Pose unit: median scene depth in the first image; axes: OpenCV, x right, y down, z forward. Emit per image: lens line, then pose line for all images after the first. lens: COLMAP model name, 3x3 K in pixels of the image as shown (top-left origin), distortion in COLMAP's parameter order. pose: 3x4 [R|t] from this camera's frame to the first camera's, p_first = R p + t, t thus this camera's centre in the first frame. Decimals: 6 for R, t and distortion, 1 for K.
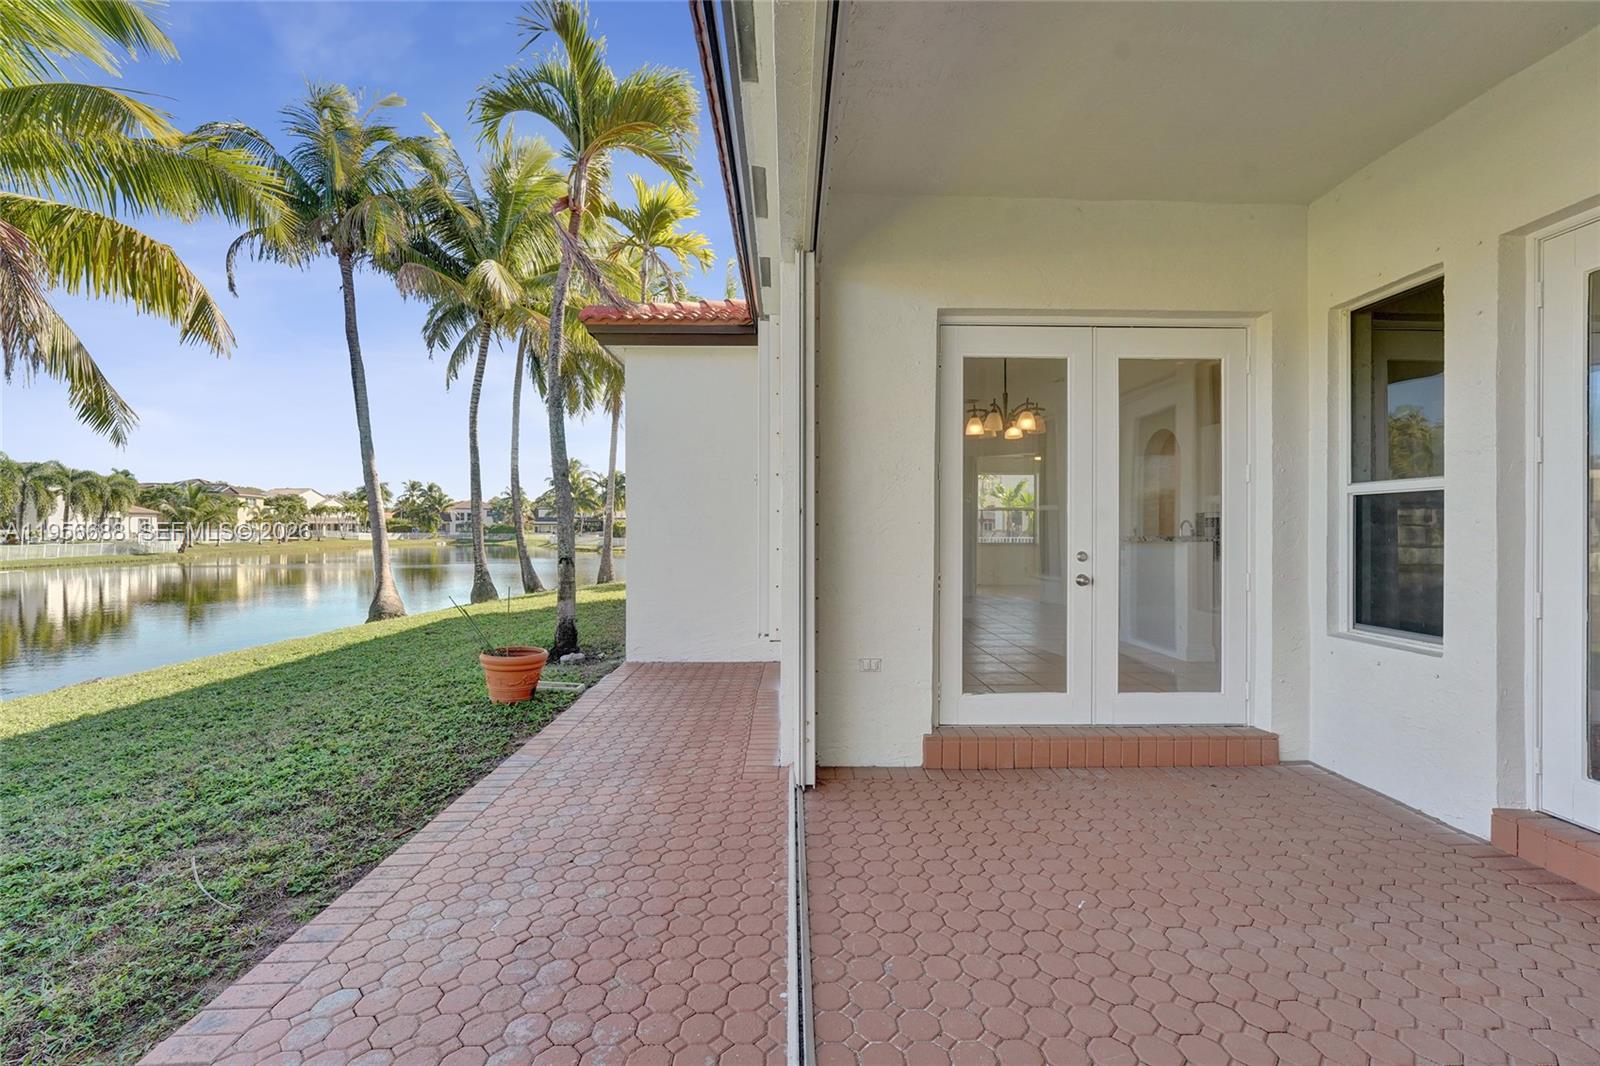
lens RADIAL K [[674.9, 0, 786.9], [0, 674.9, 532.2], [0, 0, 1]] dist [-0.019576, 0.004878]
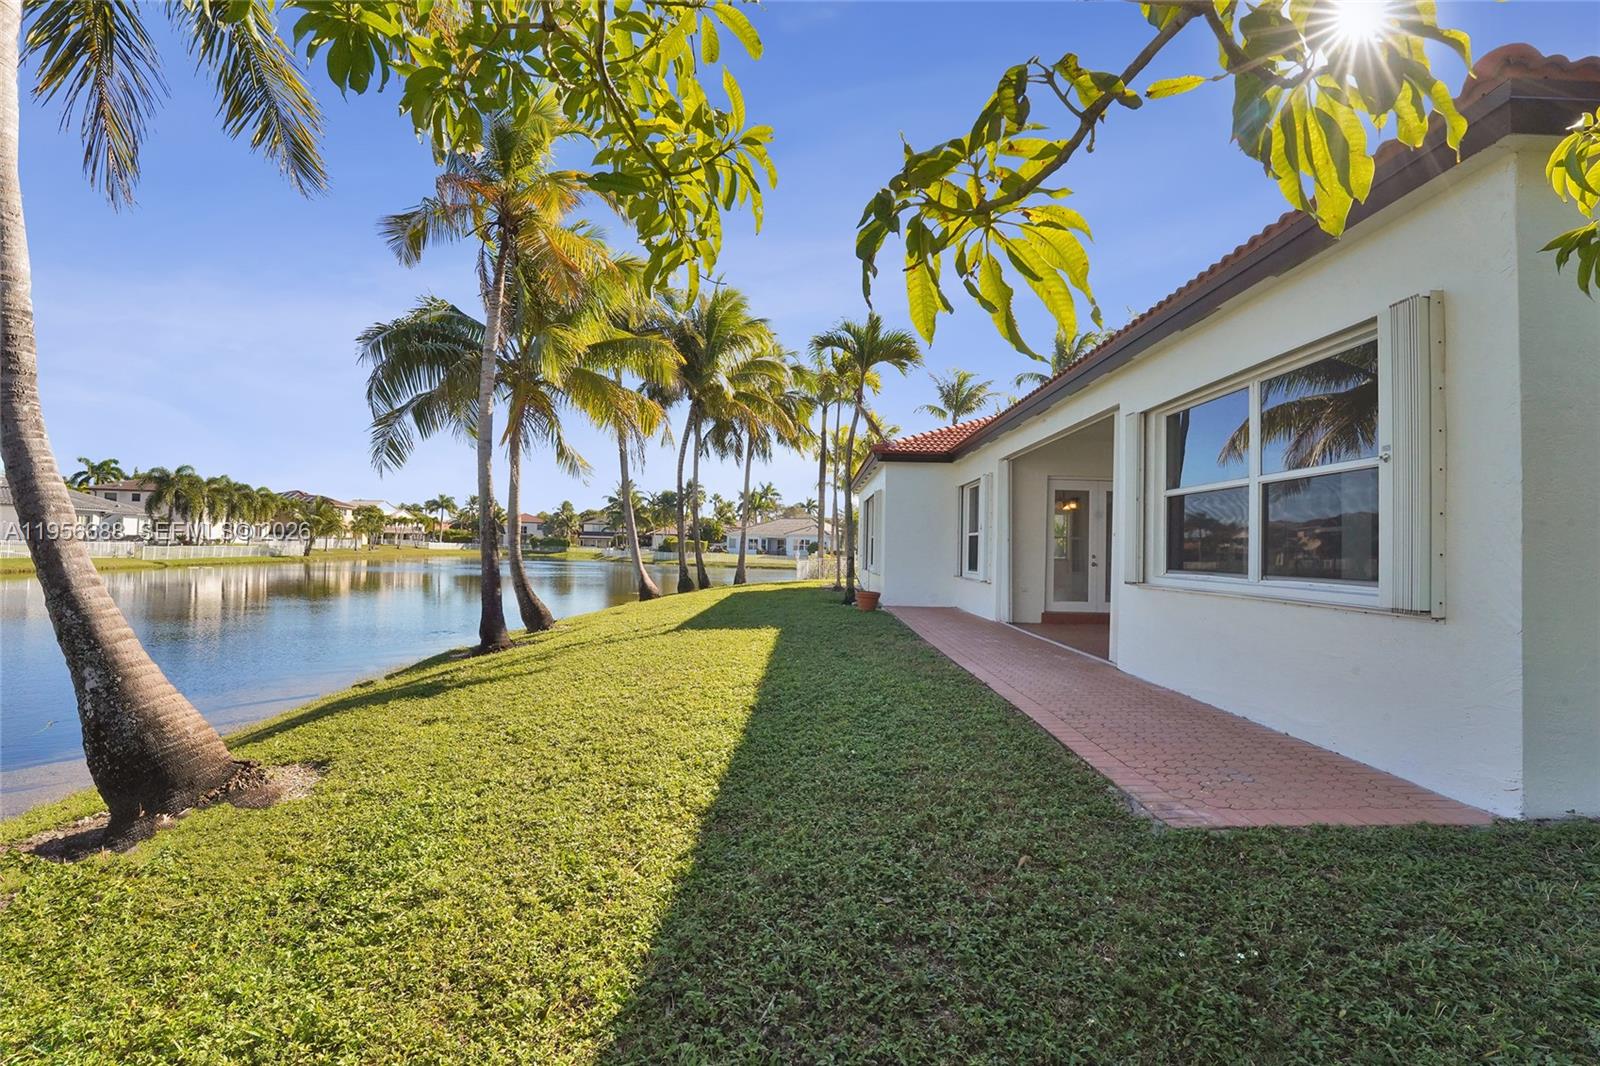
lens RADIAL K [[674.9, 0, 768.3], [0, 674.9, 529.7], [0, 0, 1]] dist [-0.019576, 0.004878]
pose [[0.998362, 0.023202, -0.052303, -0.048265], [-0.024868, 0.999197, -0.031417, 0.002501], [0.051532, 0.032666, 0.998137, -0.116633]]
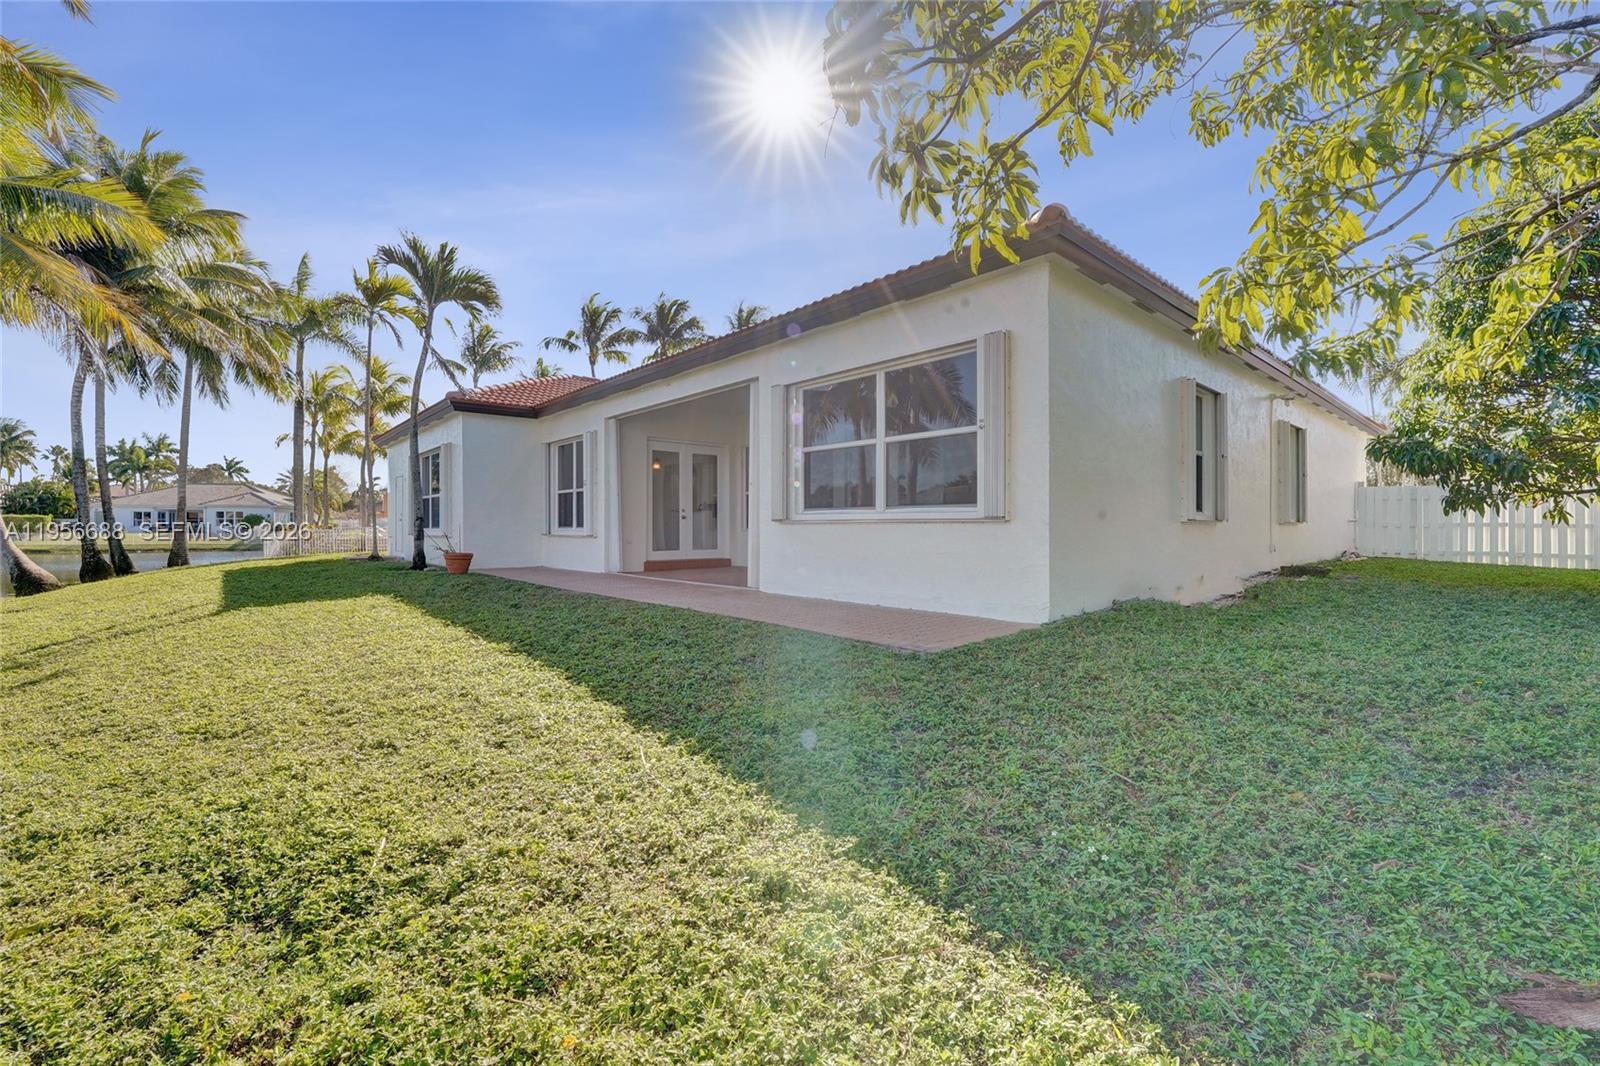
lens RADIAL K [[674.9, 0, 803.0], [0, 674.9, 541.9], [0, 0, 1]] dist [-0.019576, 0.004878]
pose [[0.764906, -0.012552, 0.644019, -0.073962], [-0.001451, 0.999774, 0.021208, 0.006655], [-0.644140, -0.017157, 0.764715, -0.114943]]
